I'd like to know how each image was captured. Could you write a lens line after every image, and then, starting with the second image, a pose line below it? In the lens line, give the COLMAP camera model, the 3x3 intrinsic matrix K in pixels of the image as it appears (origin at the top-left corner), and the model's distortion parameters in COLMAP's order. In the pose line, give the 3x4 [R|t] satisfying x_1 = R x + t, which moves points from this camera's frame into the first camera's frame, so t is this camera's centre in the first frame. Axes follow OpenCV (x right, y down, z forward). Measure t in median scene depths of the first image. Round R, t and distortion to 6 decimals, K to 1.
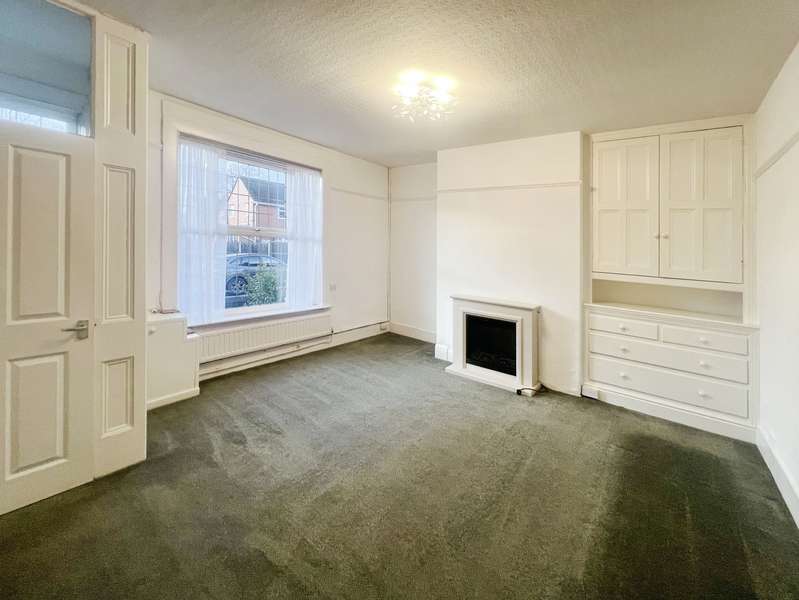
lens RADIAL K [[343.5, 0, 399.5], [0, 343.5, 300.0], [0, 0, 1]] dist [-0.001389, -0.000101]
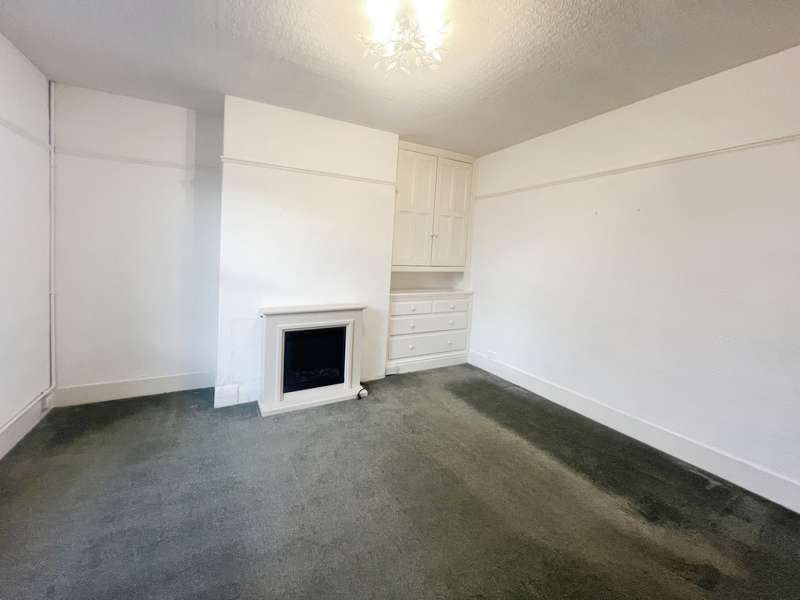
lens RADIAL K [[333.1, 0, 412.3], [0, 333.1, 301.3], [0, 0, 1]] dist [-0.000086, 0.000190]
pose [[0.391782, -0.167619, 0.904660, -0.398345], [0.134269, 0.983154, 0.124014, -0.089405], [-0.910208, 0.072881, 0.407688, 0.479013]]
